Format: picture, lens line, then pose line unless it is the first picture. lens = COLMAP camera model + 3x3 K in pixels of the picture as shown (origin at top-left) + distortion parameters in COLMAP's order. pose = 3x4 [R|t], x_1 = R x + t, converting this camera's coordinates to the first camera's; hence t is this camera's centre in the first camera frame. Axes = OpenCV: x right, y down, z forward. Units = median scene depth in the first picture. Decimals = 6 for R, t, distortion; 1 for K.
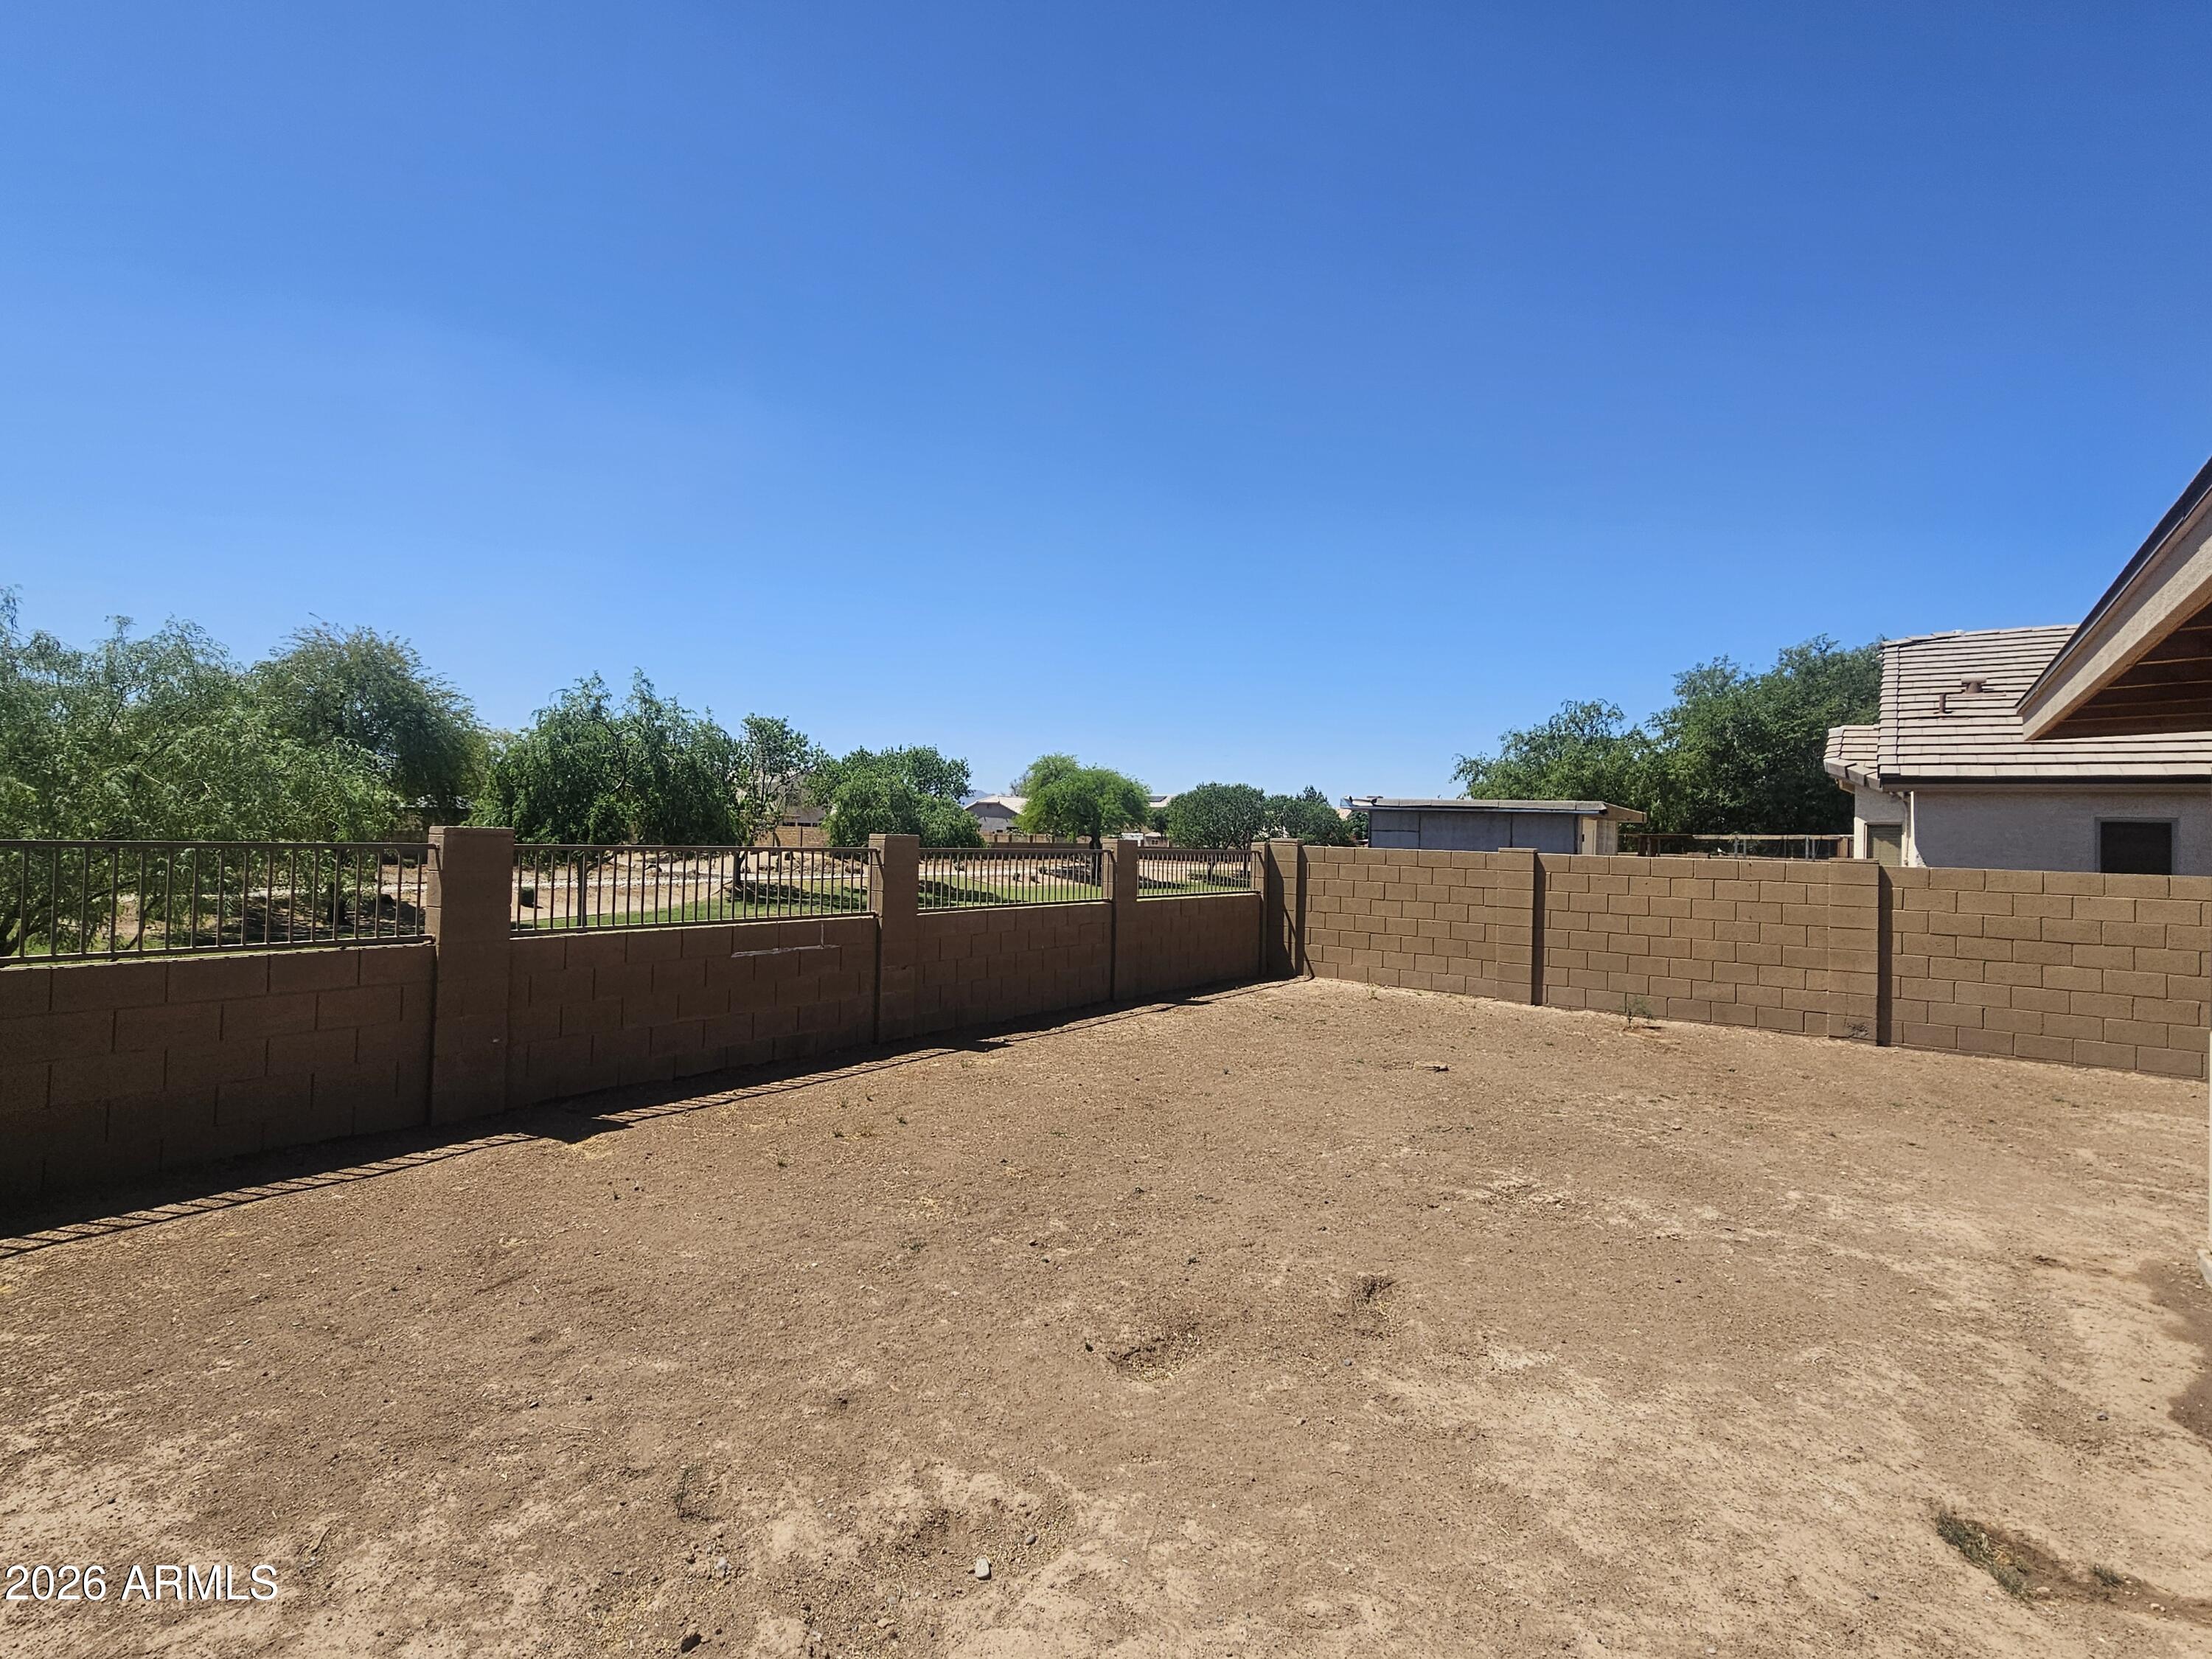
lens RADIAL K [[1078.9, 0, 1095.2], [0, 1078.9, 806.9], [0, 0, 1]] dist [0.002360, -0.000048]
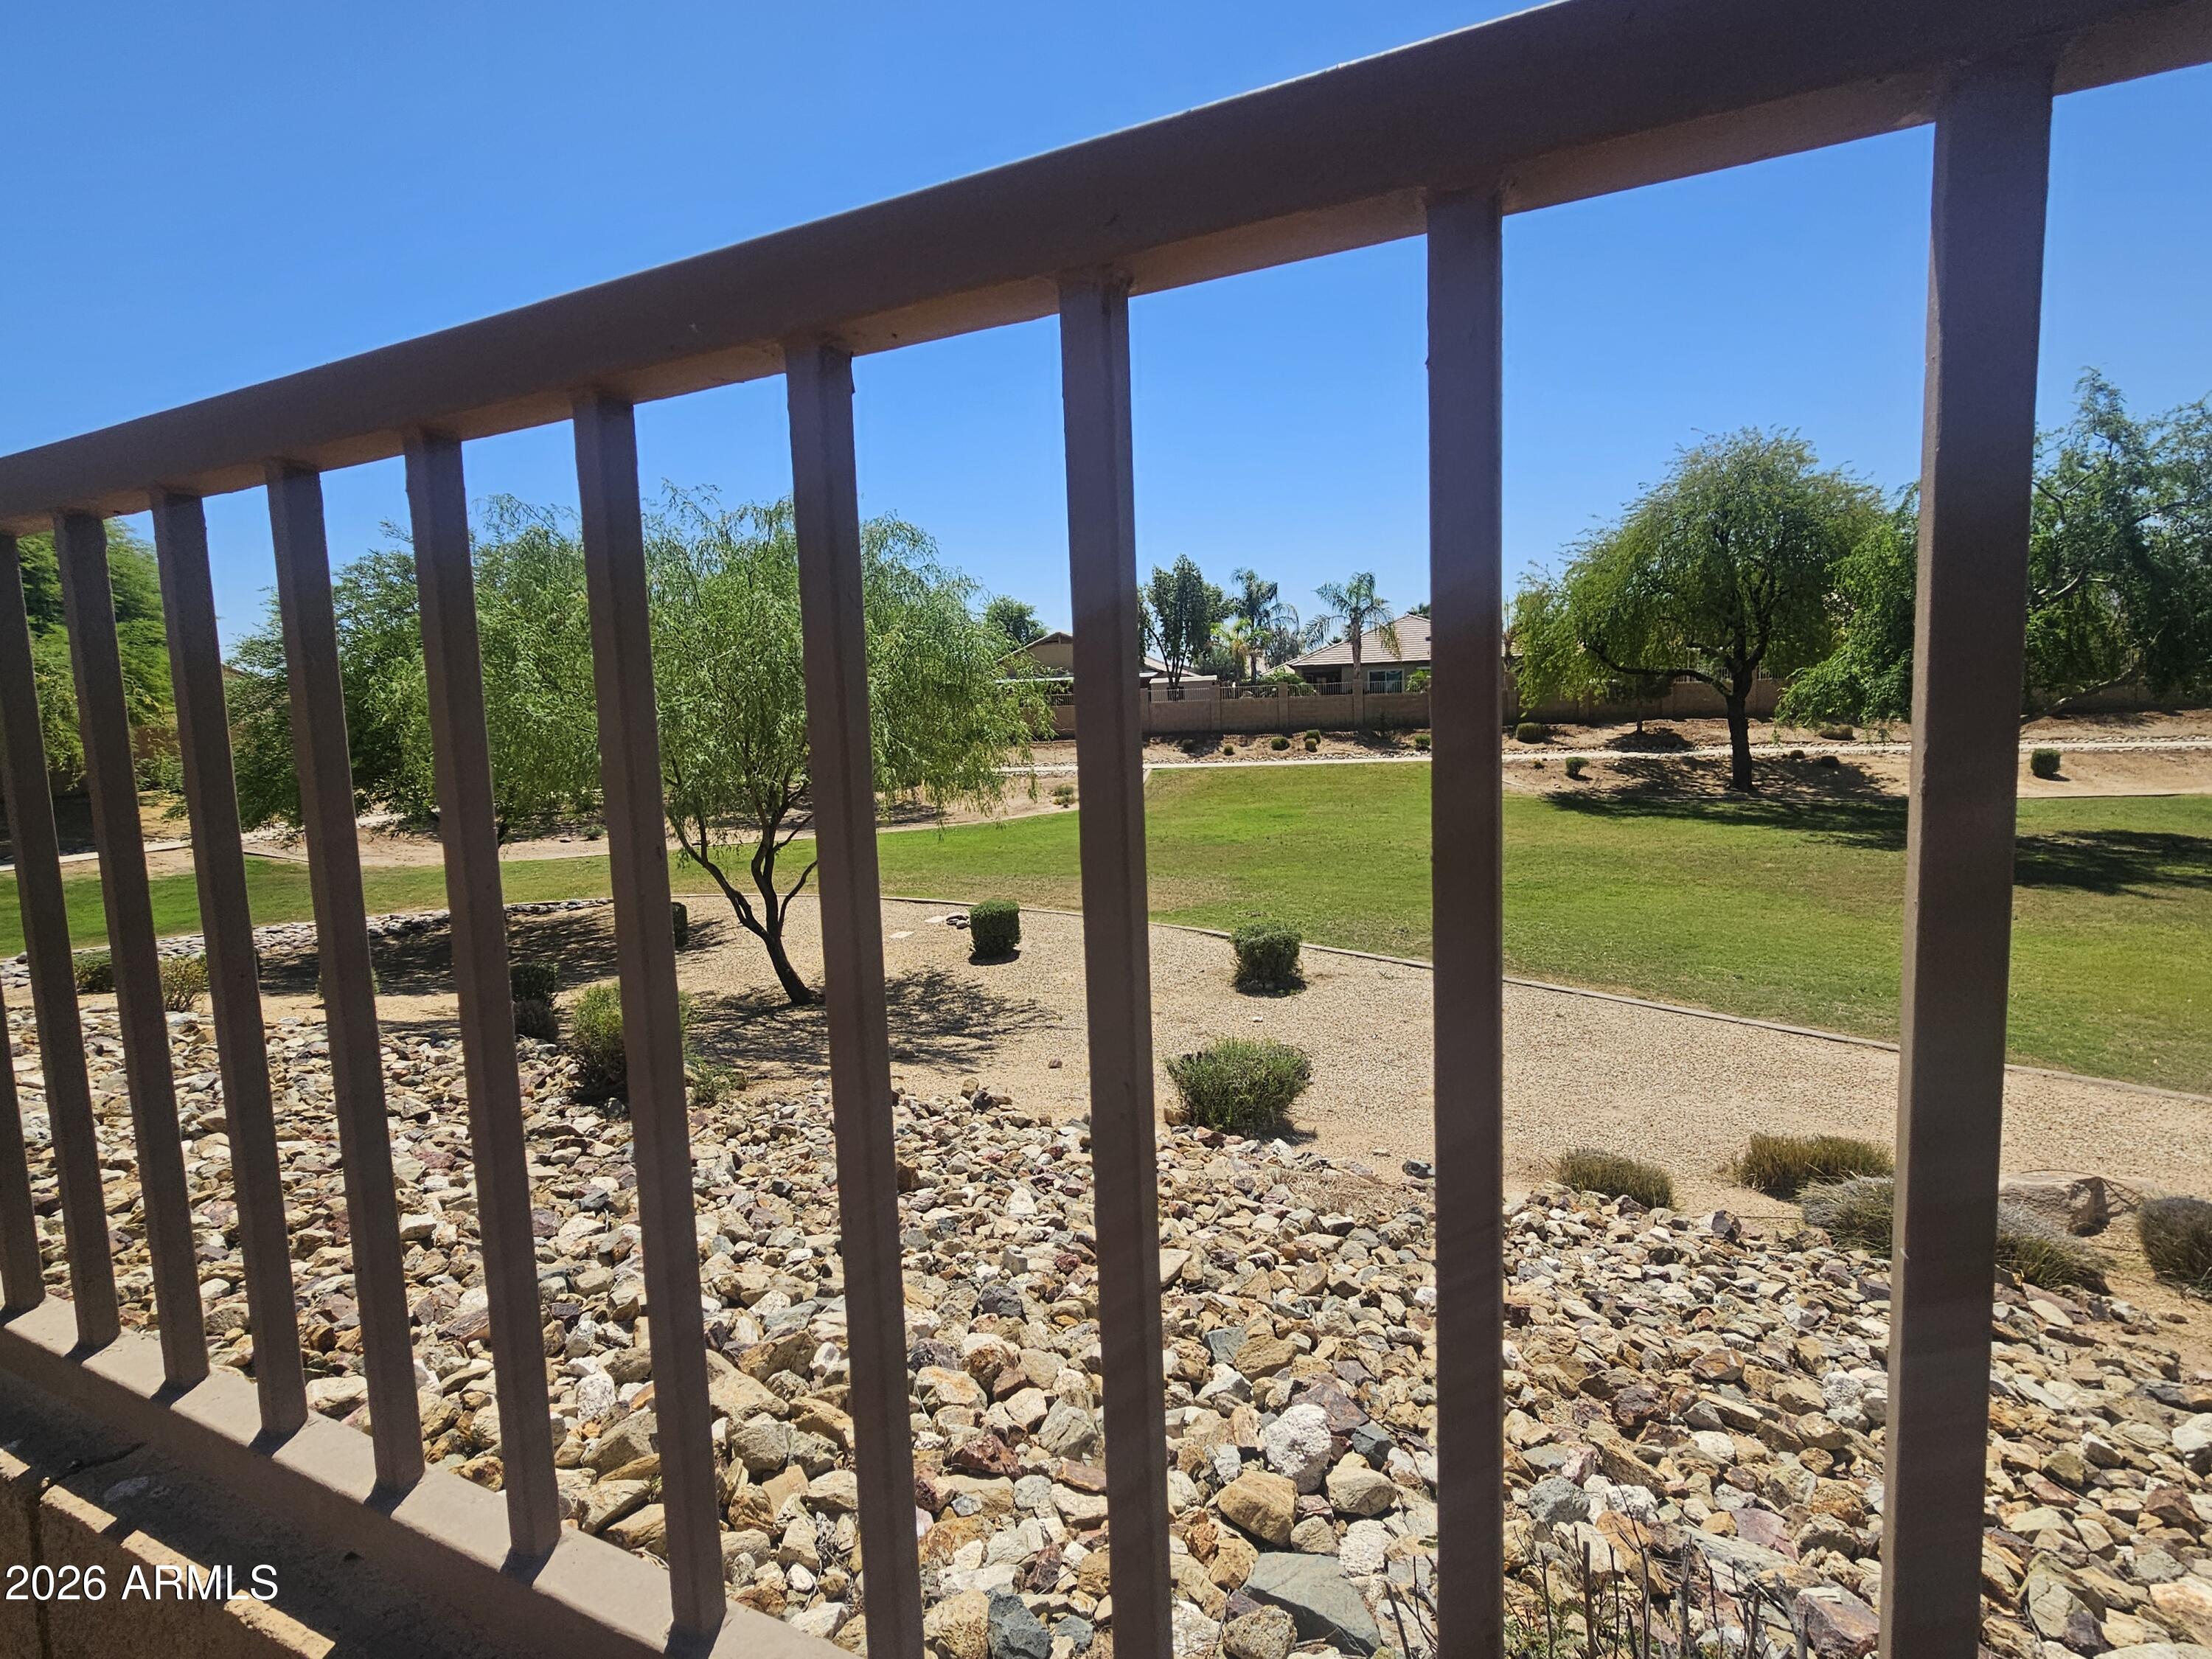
lens RADIAL K [[1078.9, 0, 1095.2], [0, 1078.9, 806.9], [0, 0, 1]] dist [0.002360, -0.000048]
pose [[0.180926, 0.066935, -0.981216, 0.053458], [0.068214, 0.994425, 0.080414, 0.018332], [0.981128, -0.081481, 0.175351, 0.371390]]
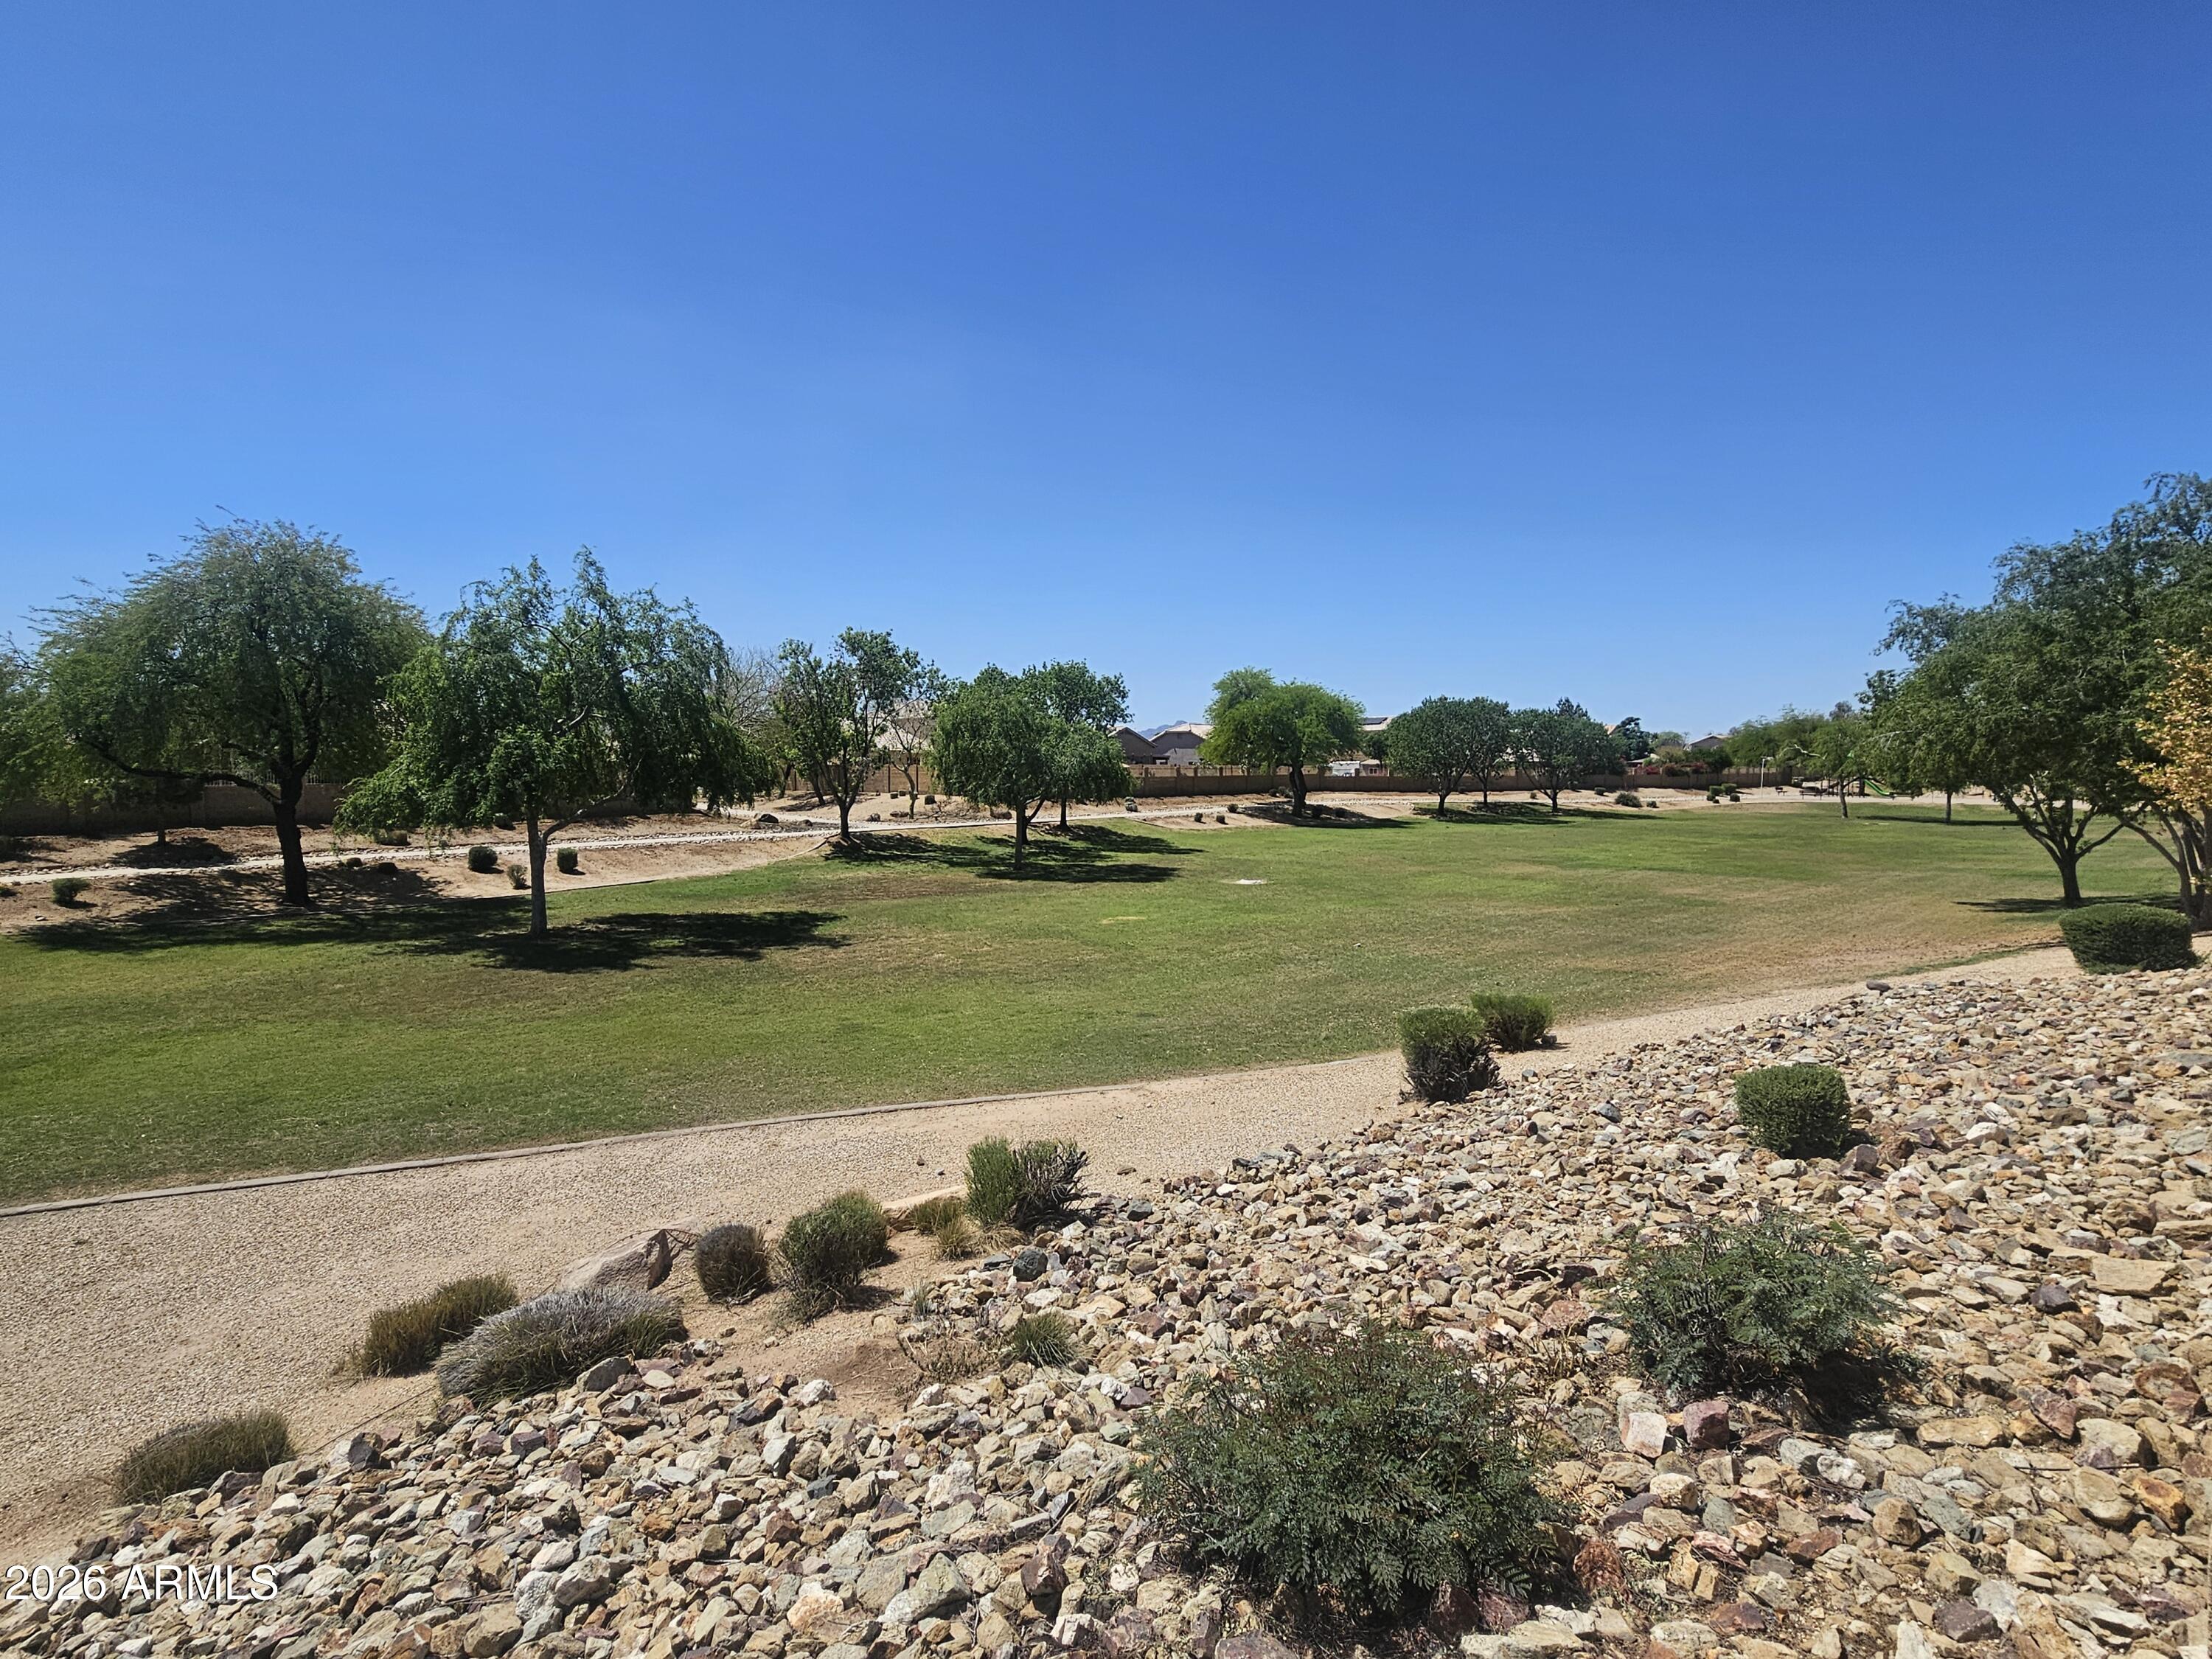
lens RADIAL K [[1078.9, 0, 1095.2], [0, 1078.9, 806.9], [0, 0, 1]] dist [0.002360, -0.000048]
pose [[0.978879, -0.021505, -0.203305, 0.041352], [0.034159, 0.997677, 0.058941, 0.010161], [0.201565, -0.064641, 0.977340, 0.372563]]
